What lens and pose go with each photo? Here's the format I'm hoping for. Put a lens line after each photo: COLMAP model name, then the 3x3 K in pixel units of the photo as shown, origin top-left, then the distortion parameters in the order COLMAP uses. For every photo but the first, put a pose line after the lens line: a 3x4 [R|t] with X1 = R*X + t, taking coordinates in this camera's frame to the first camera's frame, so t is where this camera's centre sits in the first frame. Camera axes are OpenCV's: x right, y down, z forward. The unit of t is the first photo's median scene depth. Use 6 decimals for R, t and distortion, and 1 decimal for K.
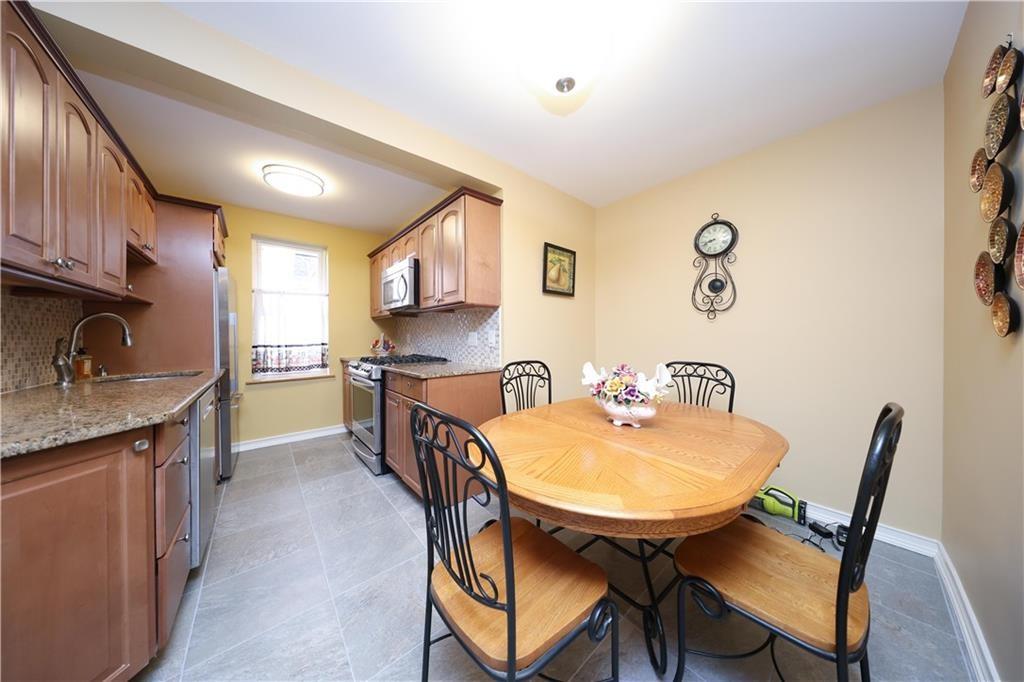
lens RADIAL K [[299.9, 0, 517.1], [0, 299.9, 338.4], [0, 0, 1]] dist [-0.000537, -0.000018]
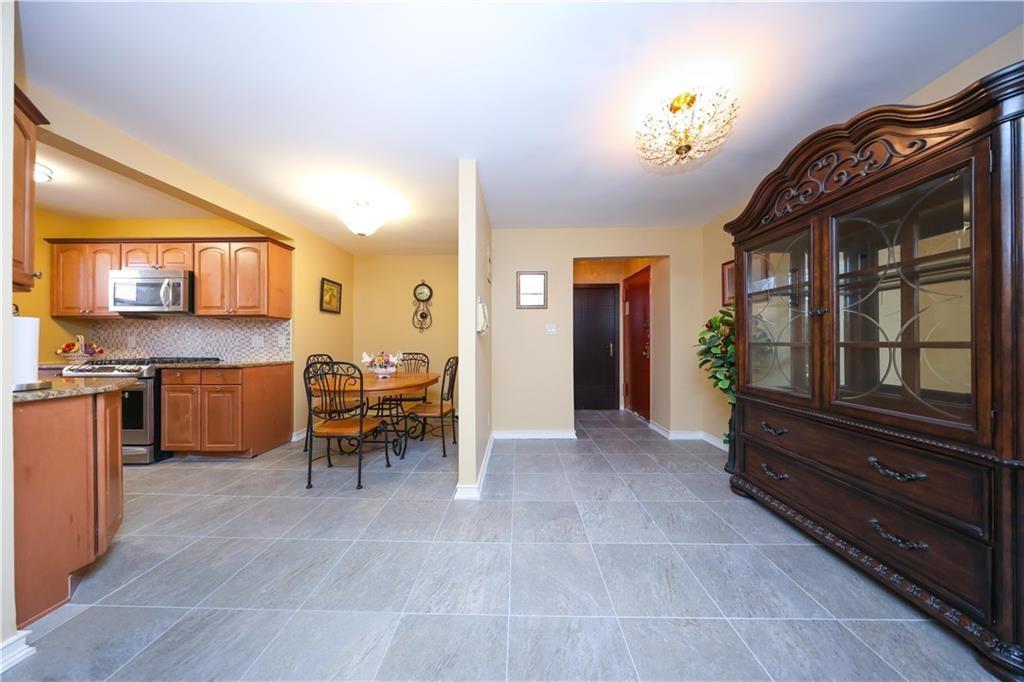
lens RADIAL K [[299.9, 0, 517.1], [0, 299.9, 338.4], [0, 0, 1]] dist [-0.000537, -0.000018]
pose [[0.663329, 0.014092, 0.748195, -0.415595], [0.004879, 0.999720, -0.023156, 0.026450], [-0.748312, 0.019010, 0.663074, -0.786994]]
